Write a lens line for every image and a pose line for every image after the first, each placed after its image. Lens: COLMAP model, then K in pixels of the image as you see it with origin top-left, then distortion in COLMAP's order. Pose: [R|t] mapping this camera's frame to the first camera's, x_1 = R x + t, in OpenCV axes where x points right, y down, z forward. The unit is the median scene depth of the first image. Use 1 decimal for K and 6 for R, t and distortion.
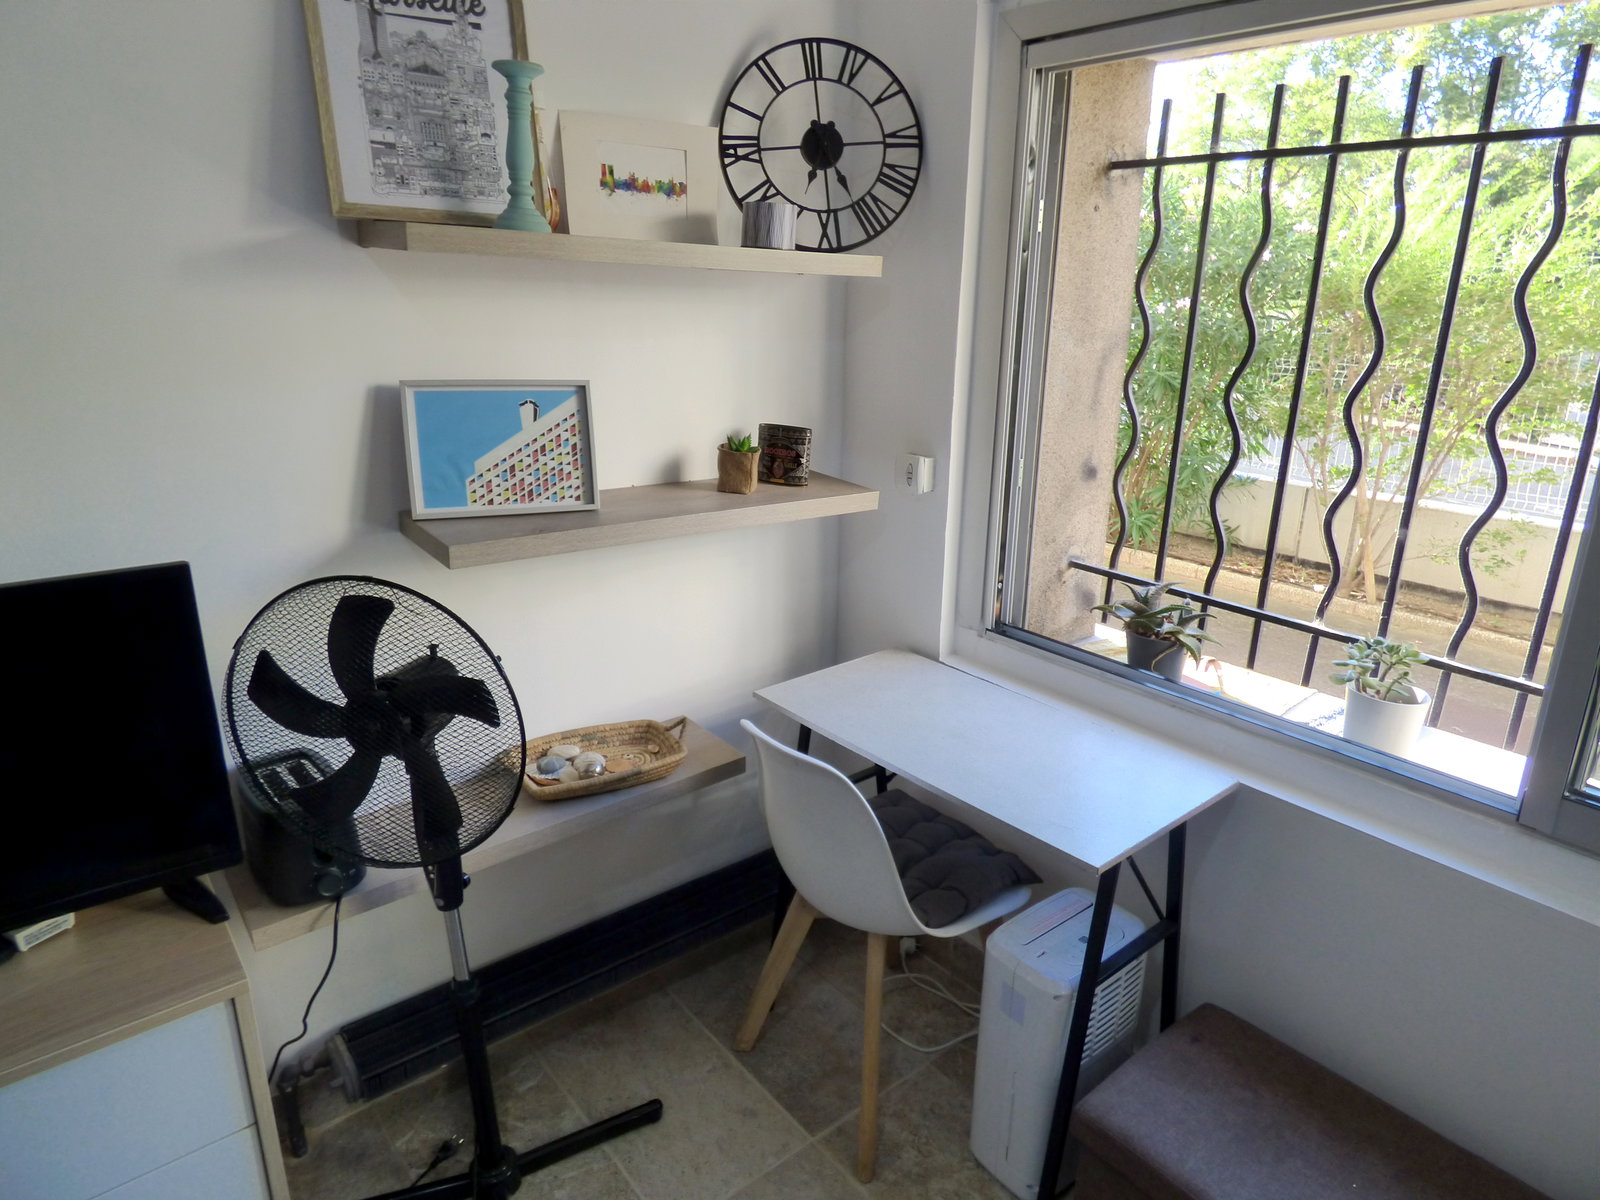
lens RADIAL K [[1001.4, 0, 800.0], [0, 1001.4, 600.0], [0, 0, 1]] dist [-0.006204, 0.002270]
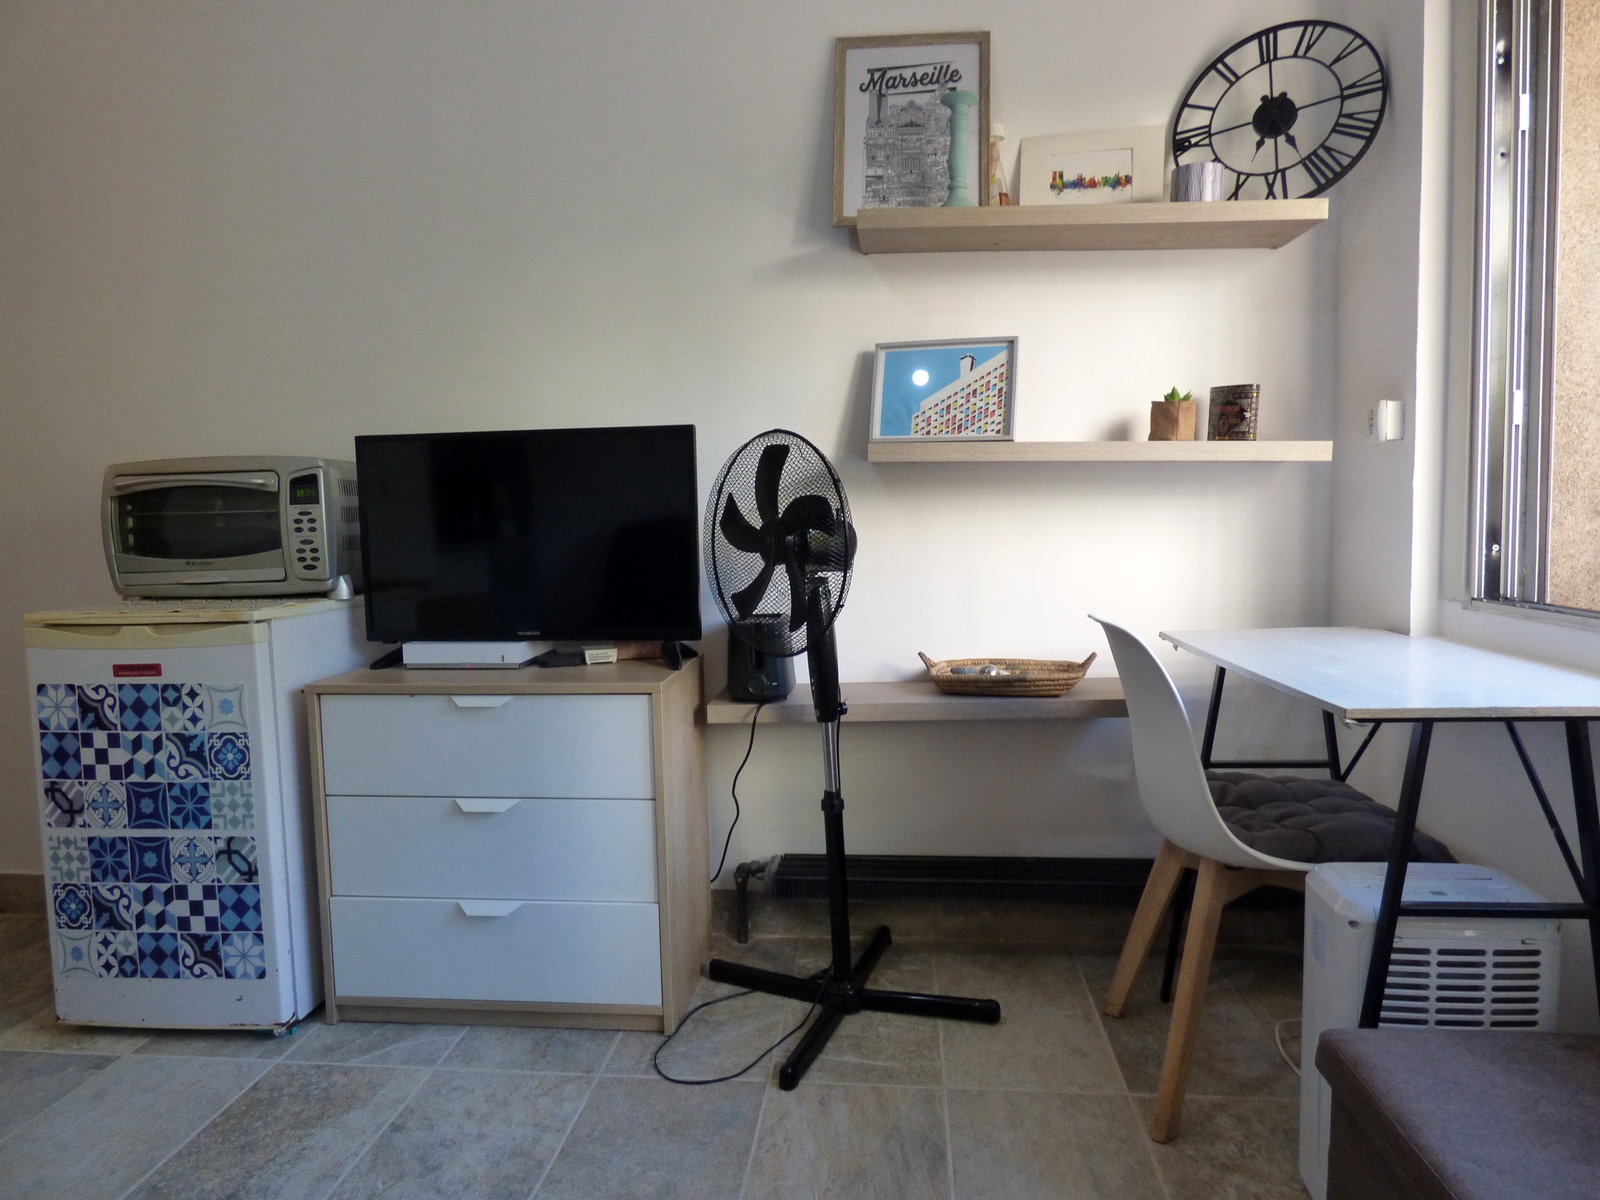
lens RADIAL K [[1014.6, 0, 800.0], [0, 1014.6, 600.0], [0, 0, 1]] dist [-0.018199, 0.004948]
pose [[0.706898, 0.024359, -0.706896, 0.452341], [-0.188142, 0.969878, -0.154721, 0.312049], [0.681835, 0.242369, 0.690188, 0.054345]]
